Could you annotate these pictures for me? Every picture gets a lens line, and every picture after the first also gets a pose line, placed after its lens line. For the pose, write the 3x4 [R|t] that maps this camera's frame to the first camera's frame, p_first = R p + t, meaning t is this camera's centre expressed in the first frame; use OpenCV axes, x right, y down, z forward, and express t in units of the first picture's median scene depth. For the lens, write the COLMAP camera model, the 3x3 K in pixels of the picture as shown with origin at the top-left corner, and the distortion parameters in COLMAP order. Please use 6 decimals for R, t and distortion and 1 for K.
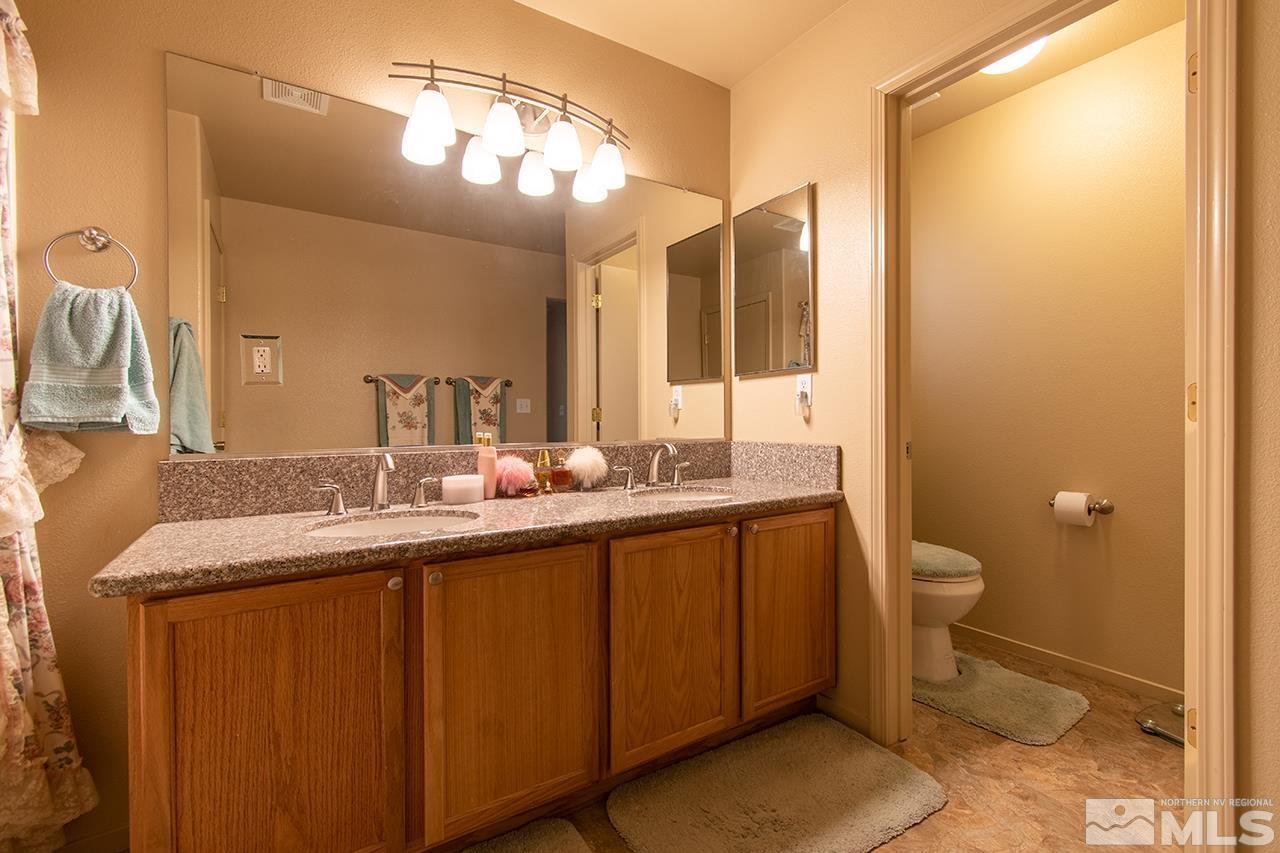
lens RADIAL K [[565.8, 0, 640.1], [0, 565.8, 424.2], [0, 0, 1]] dist [0.007899, -0.004174]
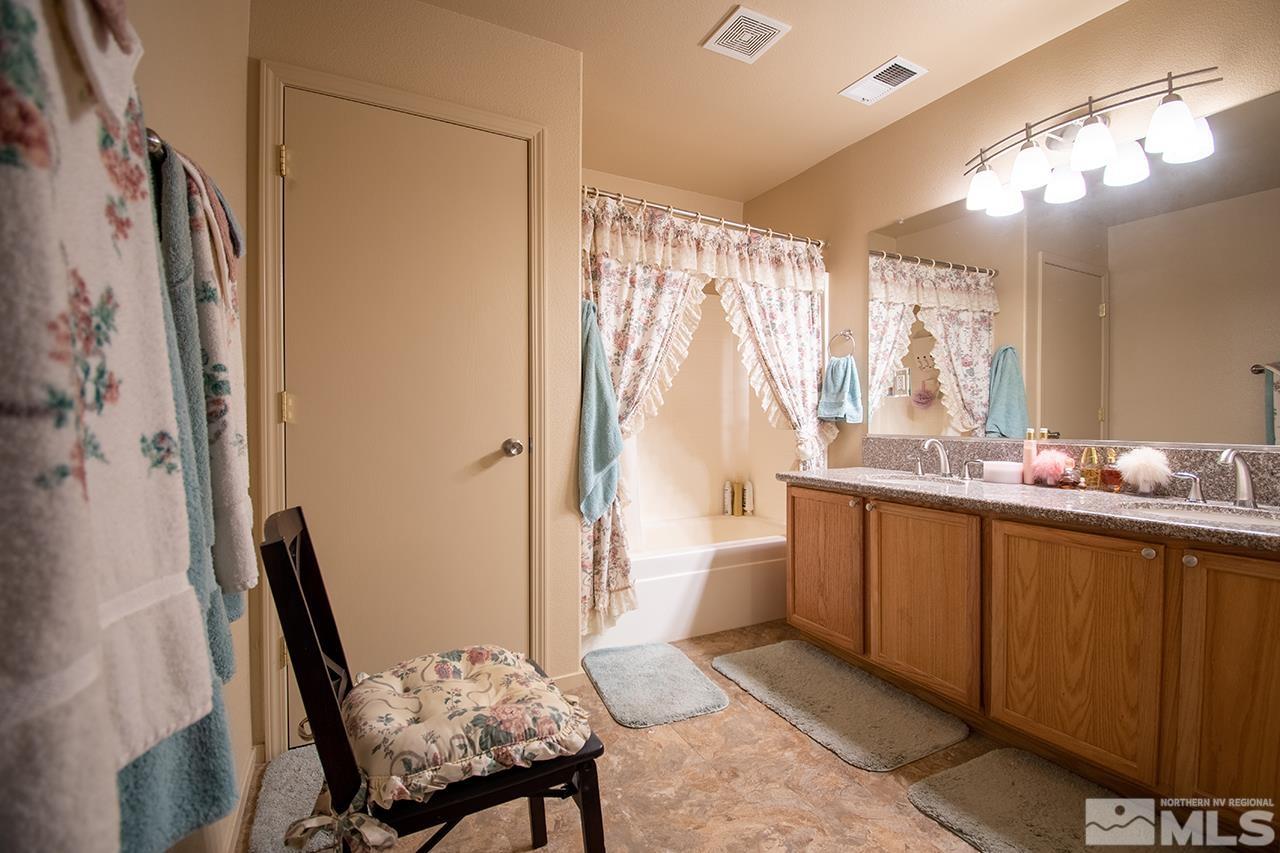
lens RADIAL K [[565.8, 0, 639.1], [0, 565.8, 422.7], [0, 0, 1]] dist [0.007899, -0.004174]
pose [[-0.094287, 0.015801, -0.995420, 1.114579], [-0.008677, 0.999823, 0.016693, -0.010256], [0.995507, 0.010212, -0.094133, 0.346052]]
